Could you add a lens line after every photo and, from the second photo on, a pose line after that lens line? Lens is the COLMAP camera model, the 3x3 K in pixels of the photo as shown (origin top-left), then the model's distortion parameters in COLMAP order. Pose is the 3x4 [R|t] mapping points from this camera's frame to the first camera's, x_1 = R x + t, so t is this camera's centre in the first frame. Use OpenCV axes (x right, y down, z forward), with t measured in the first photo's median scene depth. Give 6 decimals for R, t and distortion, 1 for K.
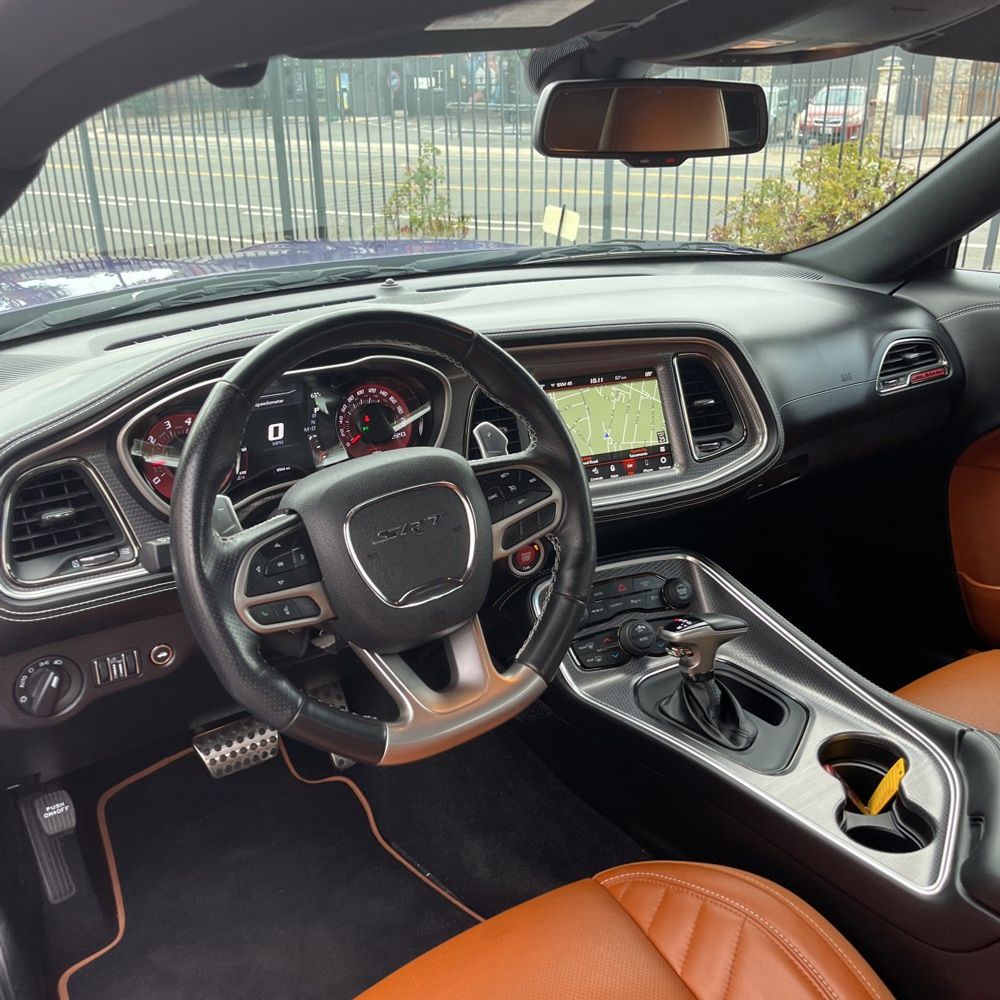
lens RADIAL K [[1012.6, 0, 495.3], [0, 1012.6, 518.2], [0, 0, 1]] dist [0.028086, -0.005173]
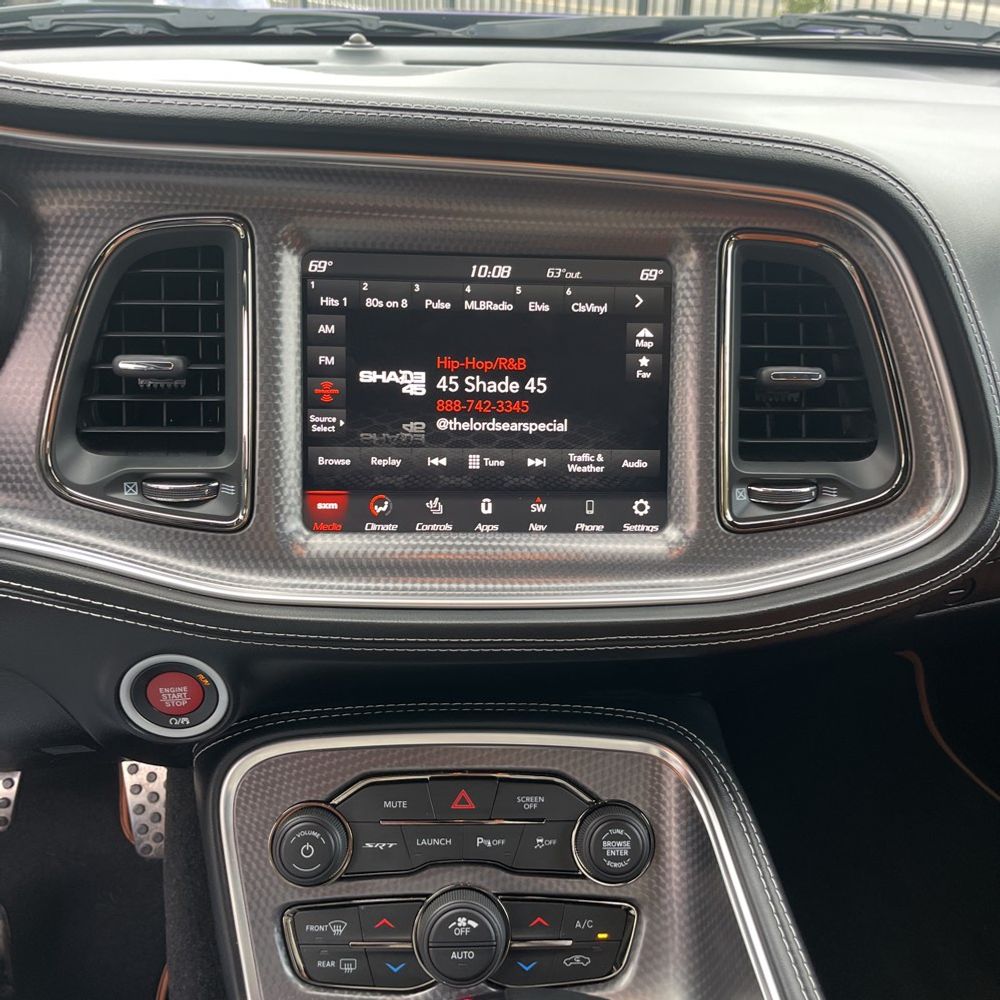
lens RADIAL K [[1012.6, 0, 495.3], [0, 1012.6, 518.2], [0, 0, 1]] dist [0.028086, -0.005173]
pose [[0.929295, 0.211097, -0.303065, 0.229878], [-0.172613, 0.973669, 0.148910, -0.100071], [0.326519, -0.086069, 0.941264, 0.621298]]
